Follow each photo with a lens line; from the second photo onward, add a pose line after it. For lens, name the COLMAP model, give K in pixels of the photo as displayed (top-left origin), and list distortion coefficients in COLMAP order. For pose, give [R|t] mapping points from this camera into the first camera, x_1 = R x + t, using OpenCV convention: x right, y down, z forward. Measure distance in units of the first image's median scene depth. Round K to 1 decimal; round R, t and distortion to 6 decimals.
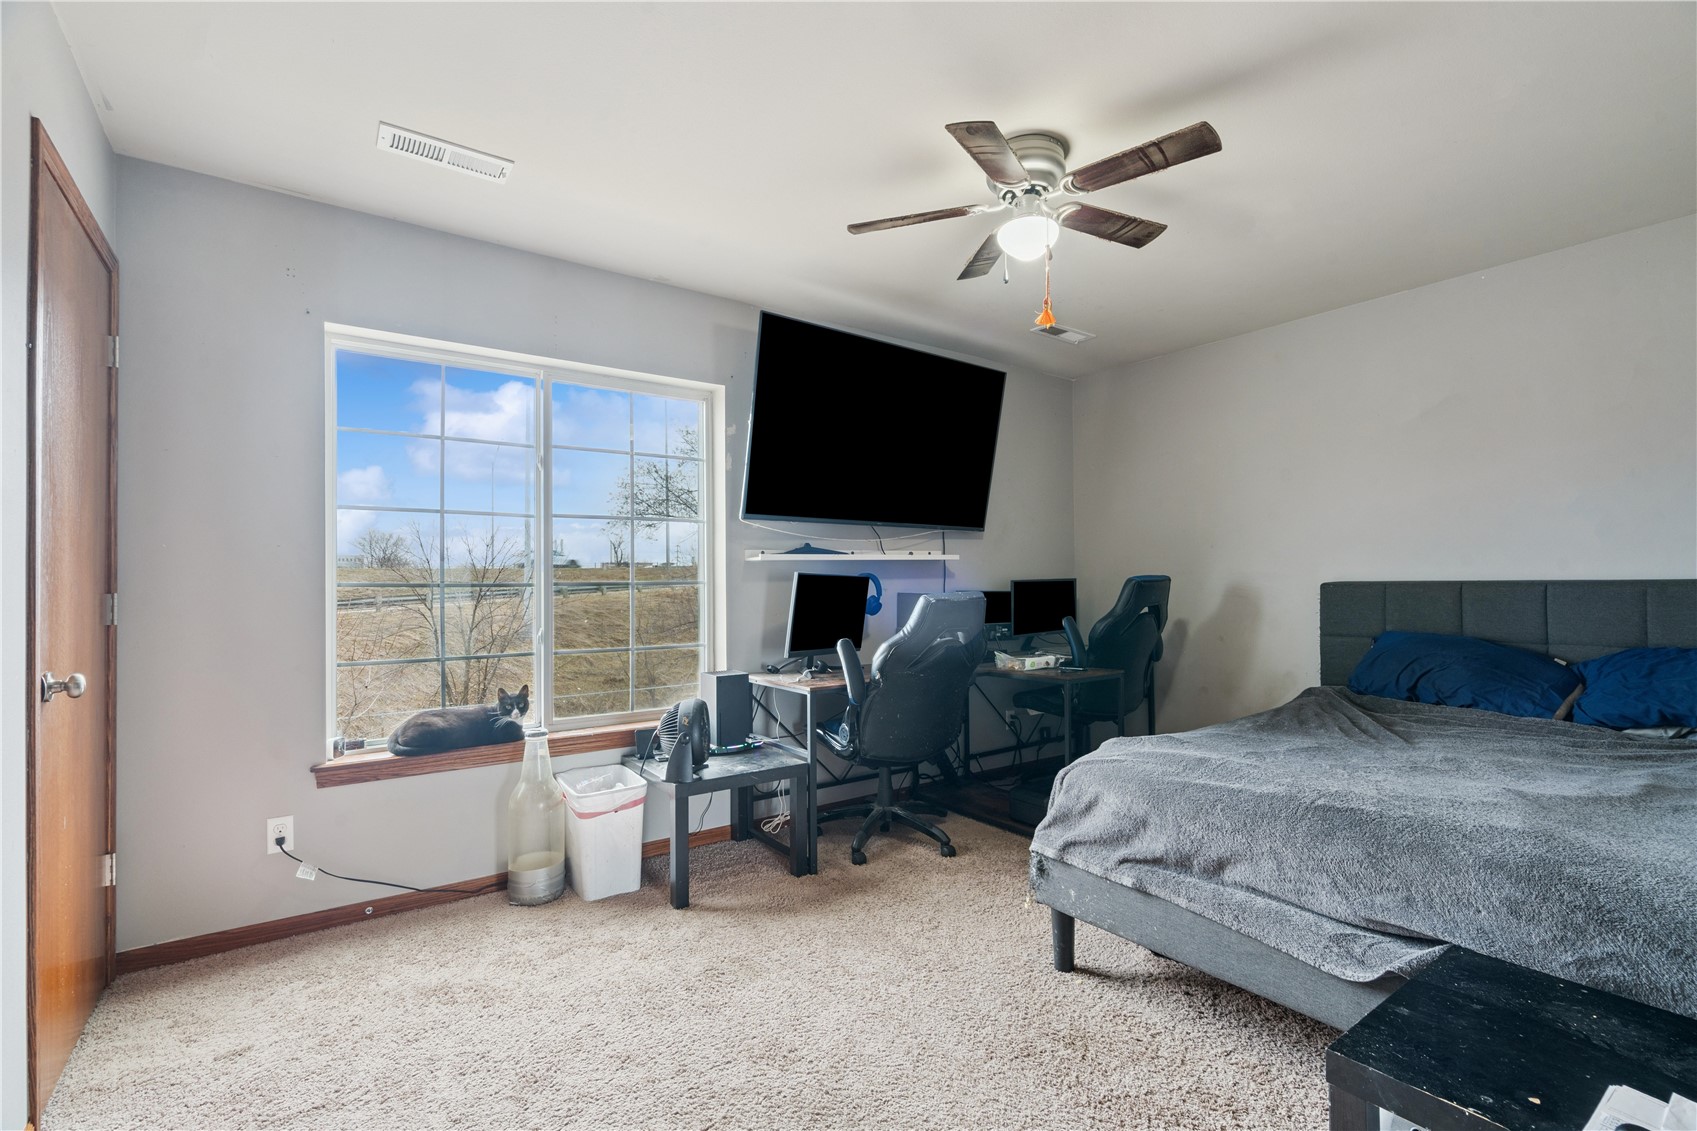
lens RADIAL K [[770.8, 0, 848.1], [0, 770.8, 572.6], [0, 0, 1]] dist [-0.005897, 0.003546]
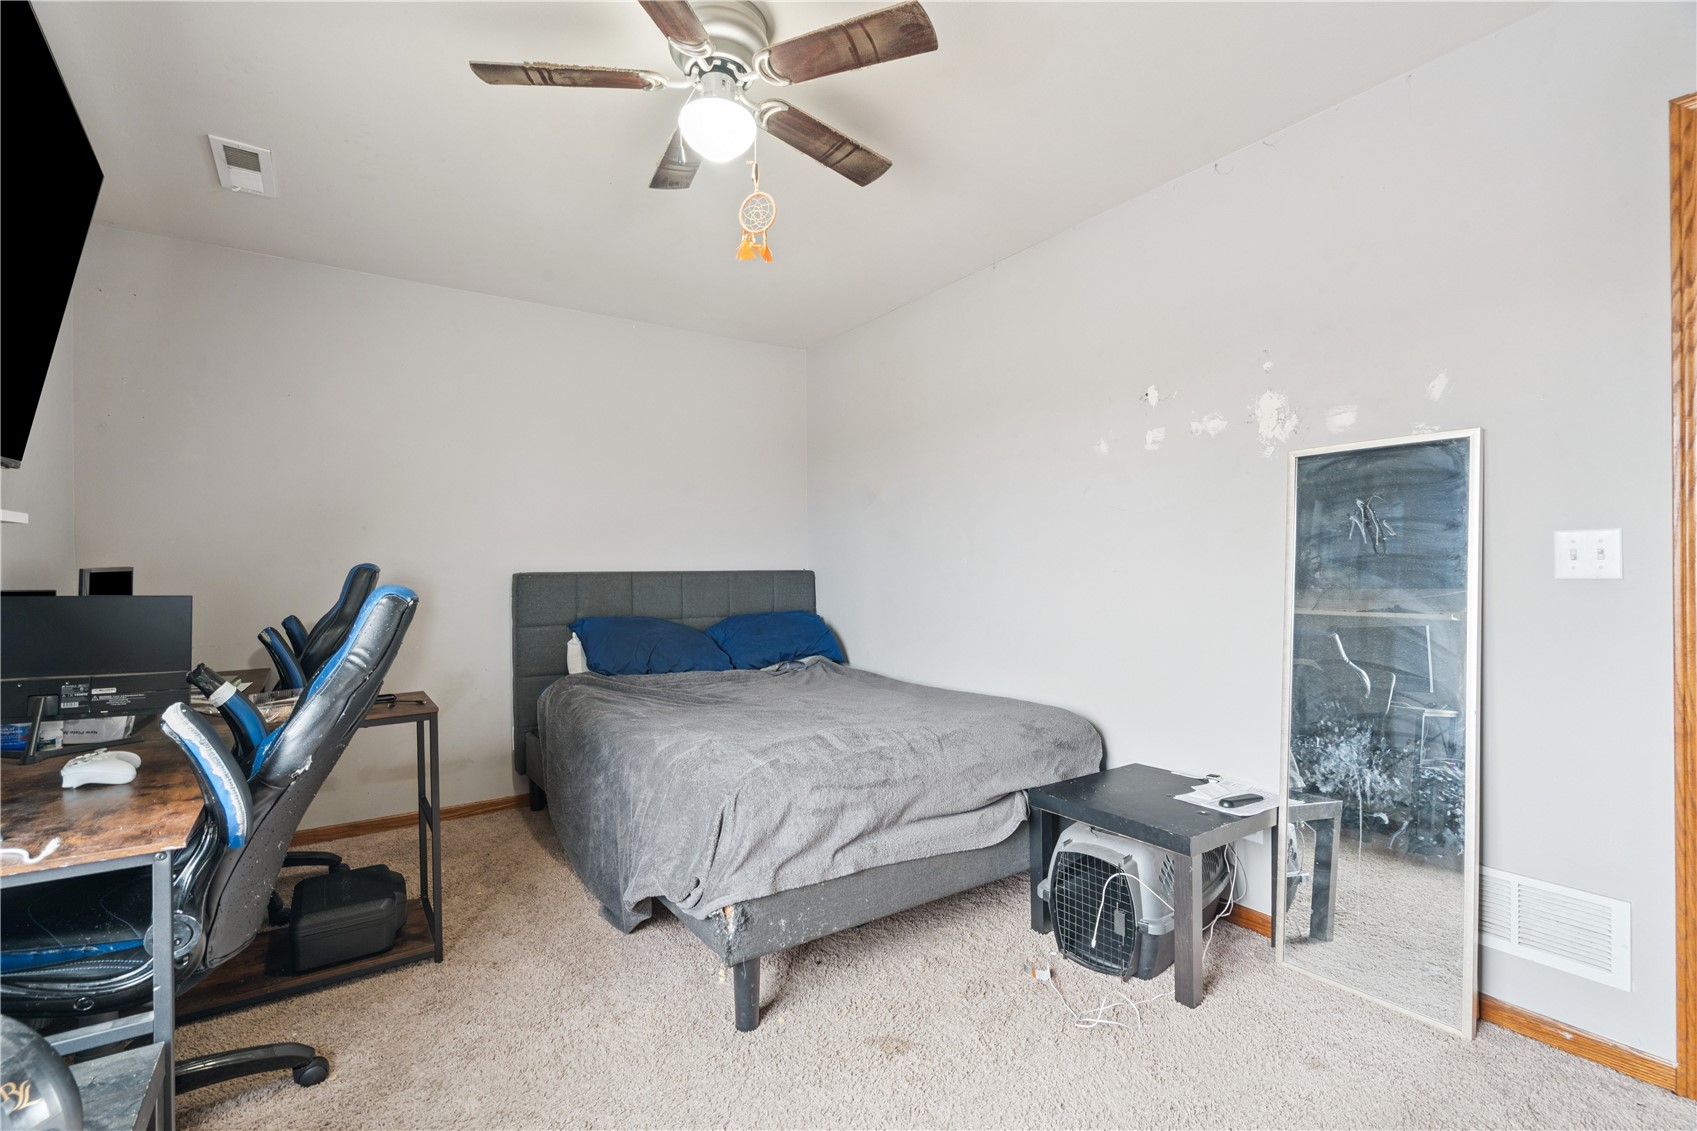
lens RADIAL K [[770.8, 0, 847.5], [0, 770.8, 569.5], [0, 0, 1]] dist [-0.005897, 0.003546]
pose [[0.024512, 0.006351, 0.999679, -0.513396], [-0.008041, 0.999949, -0.006155, 0.015734], [-0.999667, -0.007887, 0.024562, 0.792213]]
